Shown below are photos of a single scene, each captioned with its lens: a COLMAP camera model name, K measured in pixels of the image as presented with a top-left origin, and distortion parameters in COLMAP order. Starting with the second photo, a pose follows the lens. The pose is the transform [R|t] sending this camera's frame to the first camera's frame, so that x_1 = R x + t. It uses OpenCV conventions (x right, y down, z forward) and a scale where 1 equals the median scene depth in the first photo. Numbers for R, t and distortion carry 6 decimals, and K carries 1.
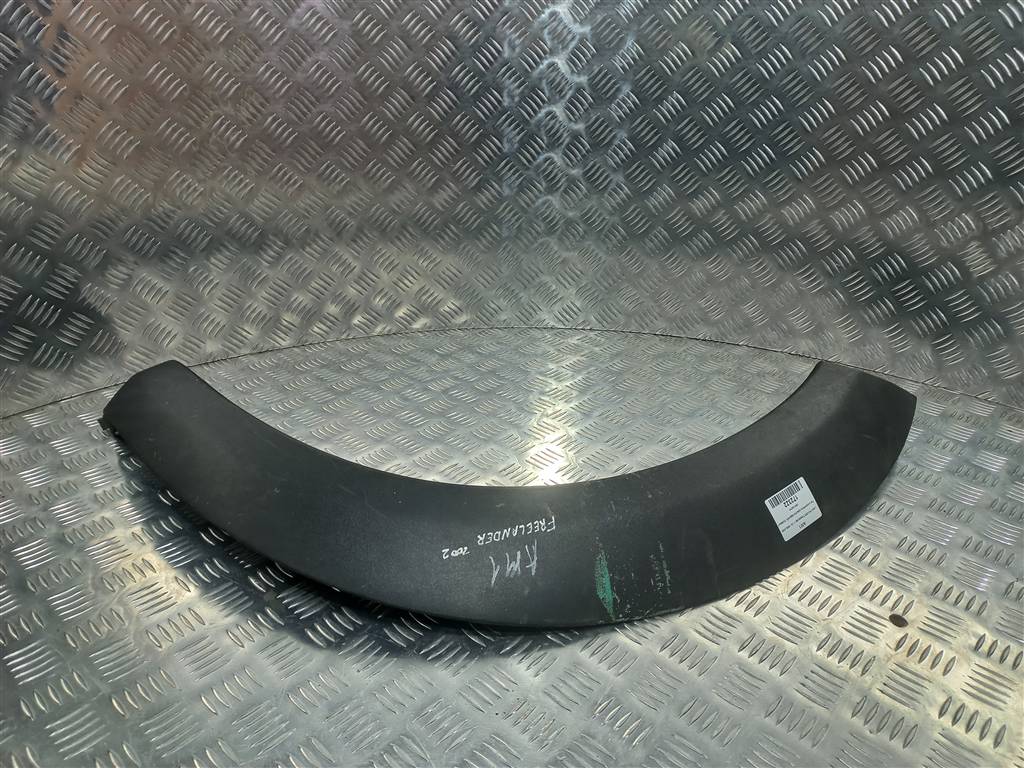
lens RADIAL K [[724.0, 0, 513.3], [0, 724.0, 387.1], [0, 0, 1]] dist [0.040436, -0.024064]
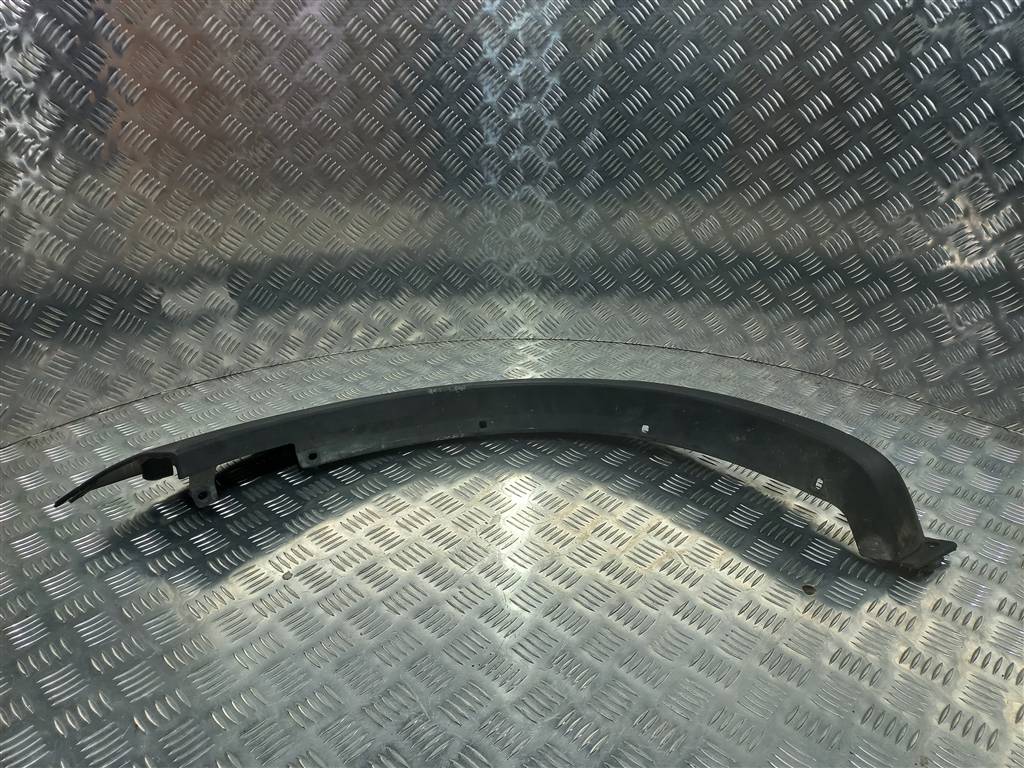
lens RADIAL K [[724.0, 0, 512.8], [0, 724.0, 382.8], [0, 0, 1]] dist [0.040436, -0.024064]
pose [[0.999900, -0.013562, -0.004043, 0.030560], [0.013558, 0.999908, -0.000854, -0.017128], [0.004054, 0.000799, 0.999991, -0.129344]]
